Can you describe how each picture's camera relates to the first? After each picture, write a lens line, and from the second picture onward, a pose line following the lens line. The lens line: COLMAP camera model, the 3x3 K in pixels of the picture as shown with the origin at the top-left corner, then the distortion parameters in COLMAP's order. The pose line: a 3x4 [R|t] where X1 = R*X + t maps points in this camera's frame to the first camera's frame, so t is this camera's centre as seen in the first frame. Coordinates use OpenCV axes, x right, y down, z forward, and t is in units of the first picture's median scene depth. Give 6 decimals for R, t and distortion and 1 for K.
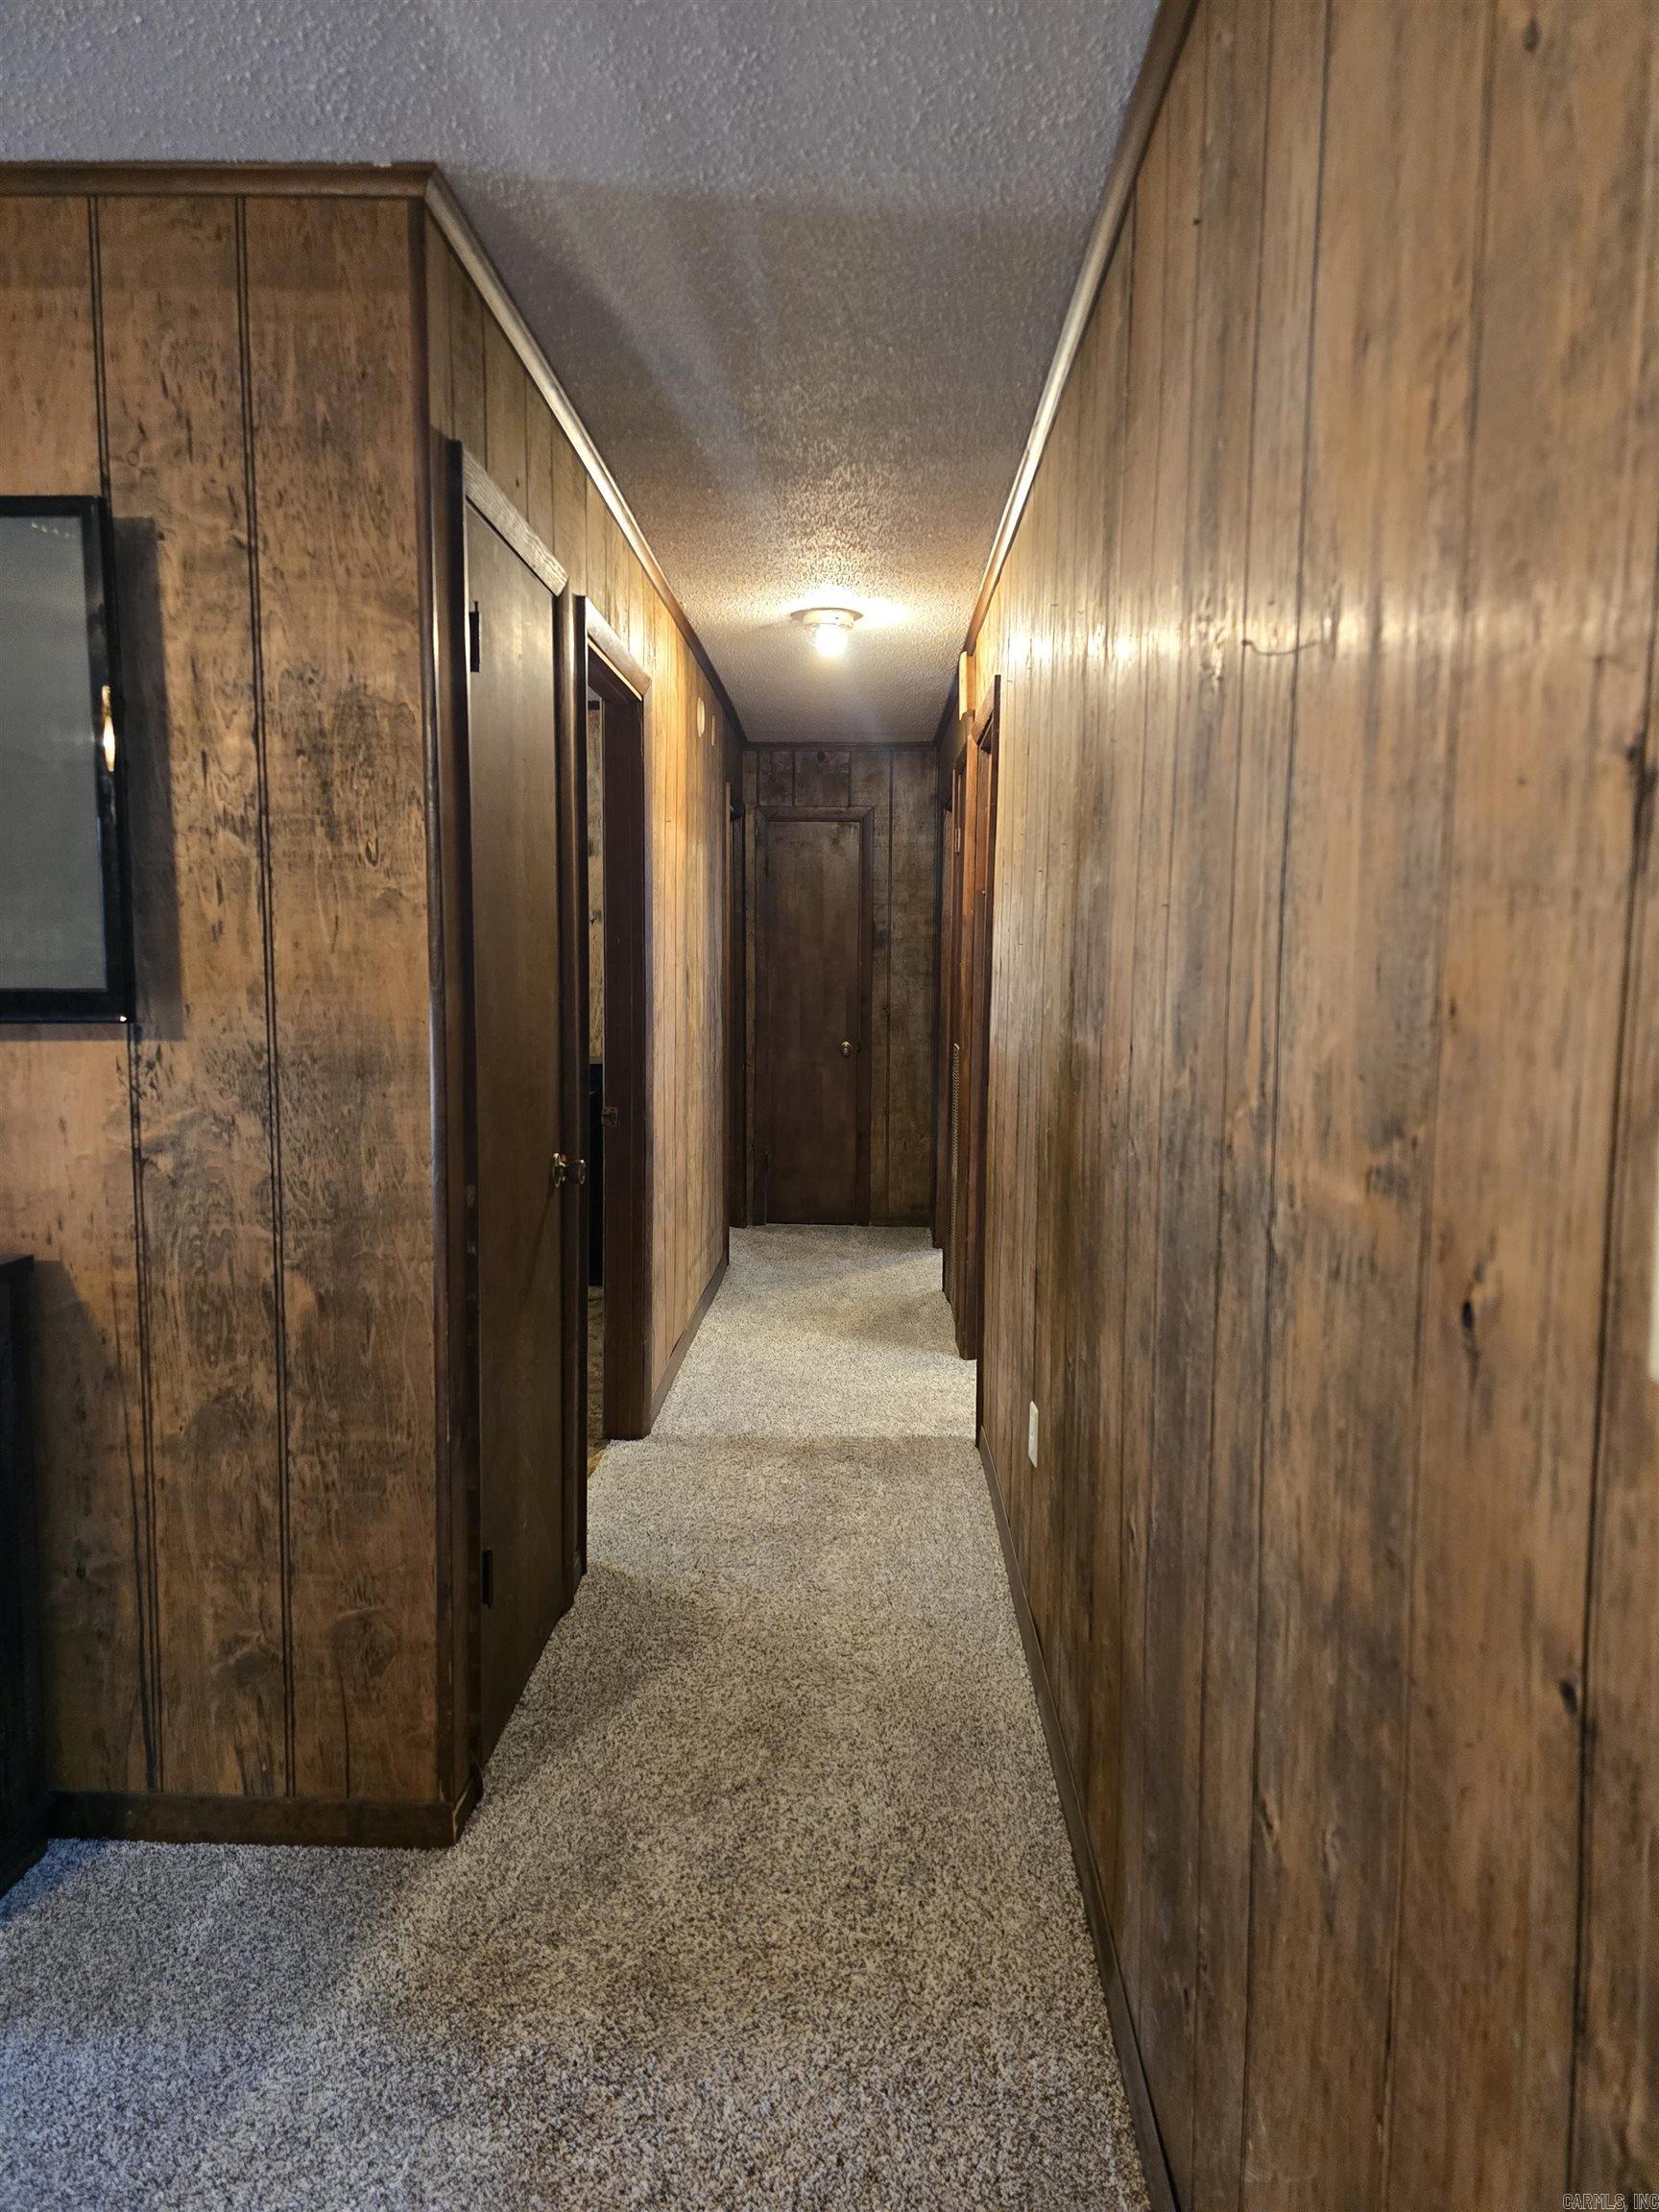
lens RADIAL K [[1490.4, 0, 829.1], [0, 1490.4, 1100.2], [0, 0, 1]] dist [0.068691, -0.062802]
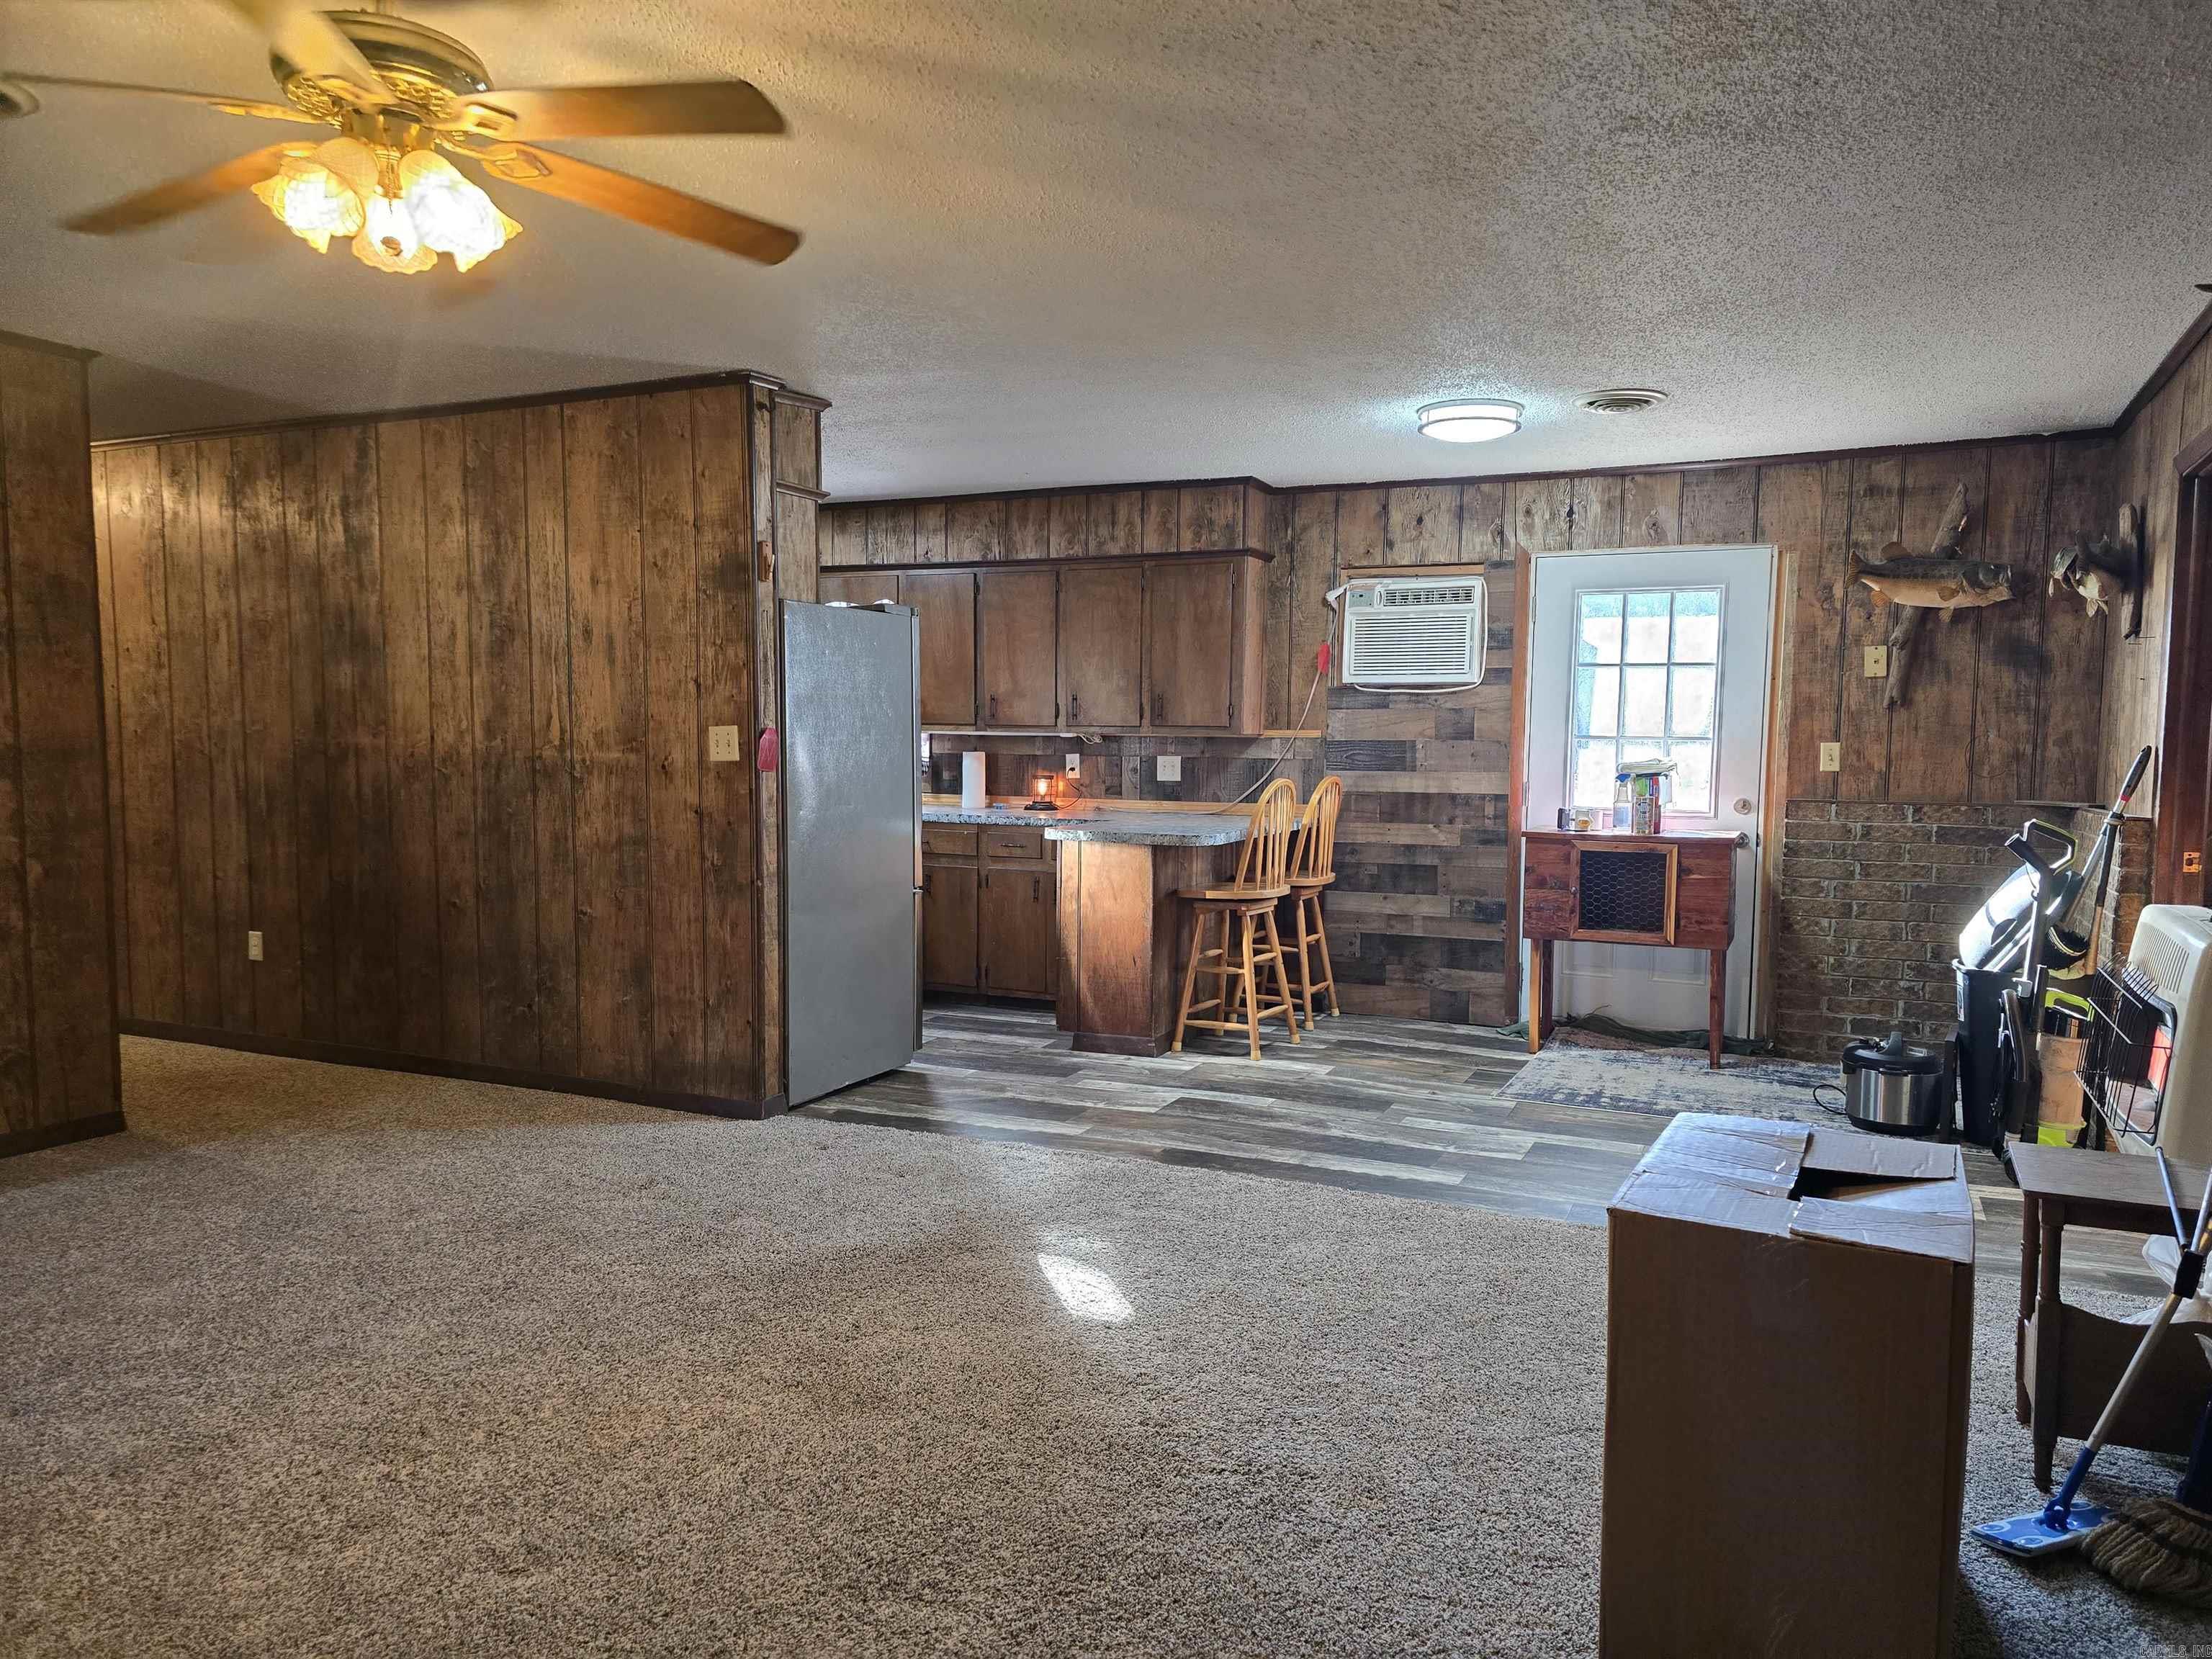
lens RADIAL K [[1472.1, 0, 1142.6], [0, 1472.1, 859.0], [0, 0, 1]] dist [0.048447, -0.004010]
pose [[0.389810, -0.087762, 0.916704, -1.646019], [0.086491, 0.994537, 0.058435, 0.127913], [-0.916825, 0.056508, 0.395271, -1.175590]]
